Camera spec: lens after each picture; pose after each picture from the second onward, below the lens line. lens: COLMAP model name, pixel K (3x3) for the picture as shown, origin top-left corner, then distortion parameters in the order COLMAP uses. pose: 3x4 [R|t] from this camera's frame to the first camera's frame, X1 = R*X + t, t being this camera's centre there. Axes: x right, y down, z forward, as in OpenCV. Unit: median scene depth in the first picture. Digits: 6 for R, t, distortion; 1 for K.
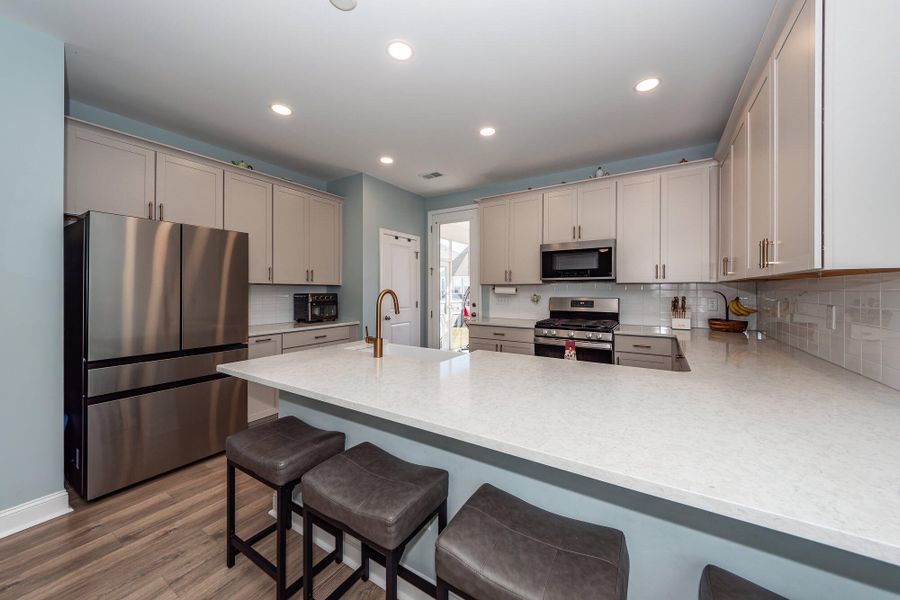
lens RADIAL K [[326.2, 0, 443.3], [0, 326.2, 291.3], [0, 0, 1]] dist [0.005639, -0.001184]
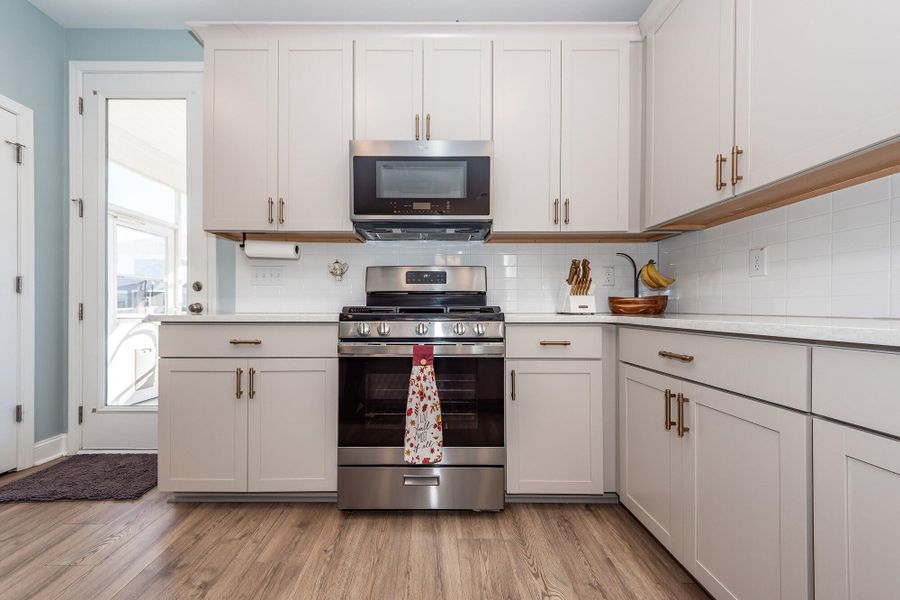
lens RADIAL K [[326.2, 0, 433.3], [0, 326.2, 309.1], [0, 0, 1]] dist [0.005639, -0.001184]
pose [[0.826960, 0.003166, 0.562252, 0.133519], [-0.001062, 0.999991, -0.004068, 0.091539], [-0.562260, 0.002767, 0.826956, 0.543243]]
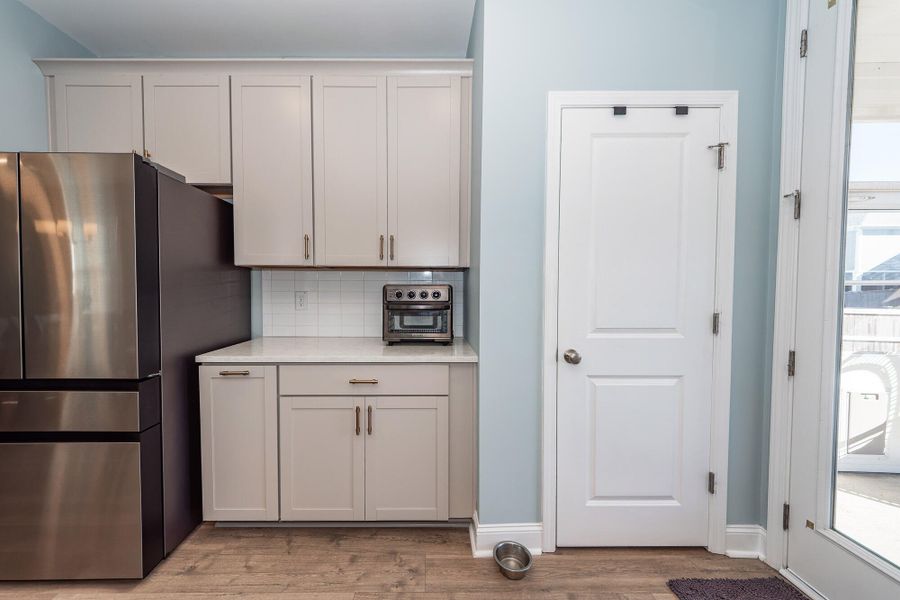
lens RADIAL K [[326.2, 0, 434.5], [0, 326.2, 297.7], [0, 0, 1]] dist [0.005639, -0.001184]
pose [[0.547114, 0.029768, -0.836529, 0.037704], [-0.003762, 0.999445, 0.033105, 0.010390], [0.837050, -0.014965, 0.546922, 0.807453]]
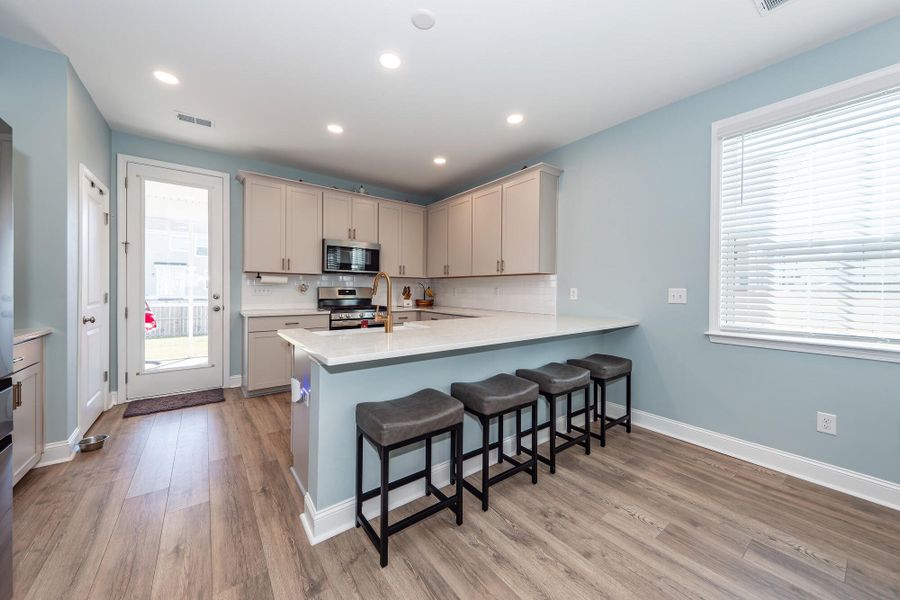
lens RADIAL K [[326.2, 0, 448.6], [0, 326.2, 292.7], [0, 0, 1]] dist [0.005639, -0.001184]
pose [[0.333423, -0.001888, 0.942776, -0.586747], [-0.003496, 0.999989, 0.003239, 0.034247], [-0.942771, -0.004376, 0.333412, 0.230624]]
